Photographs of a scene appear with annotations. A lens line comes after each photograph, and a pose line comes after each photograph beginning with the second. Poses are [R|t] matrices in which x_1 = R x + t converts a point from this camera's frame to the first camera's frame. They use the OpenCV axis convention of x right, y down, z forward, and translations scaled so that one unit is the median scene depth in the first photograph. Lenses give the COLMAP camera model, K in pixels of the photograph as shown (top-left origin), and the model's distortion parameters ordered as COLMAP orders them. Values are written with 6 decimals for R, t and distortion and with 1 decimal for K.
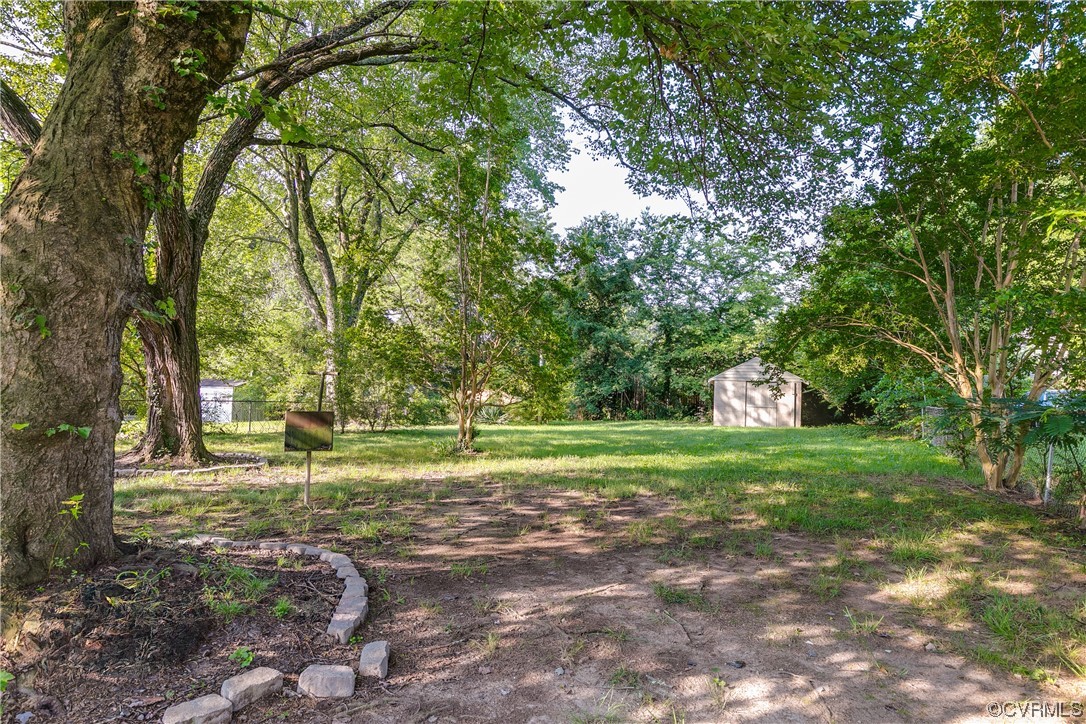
lens RADIAL K [[620.7, 0, 544.6], [0, 620.7, 363.4], [0, 0, 1]] dist [0.005024, 0.000204]
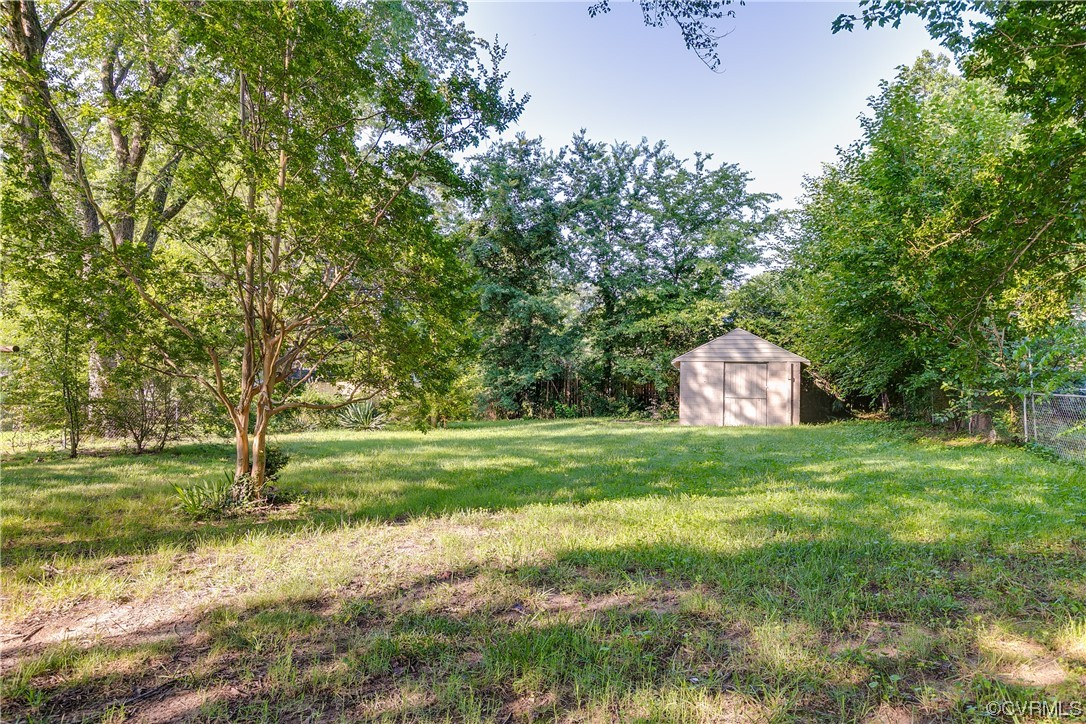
lens RADIAL K [[683.5, 0, 579.7], [0, 683.5, 360.5], [0, 0, 1]] dist [-0.001450, -0.001026]
pose [[0.983029, -0.008696, 0.183242, 0.012589], [0.006273, 0.999885, 0.013800, 0.012149], [-0.183341, -0.012416, 0.982971, 0.202314]]
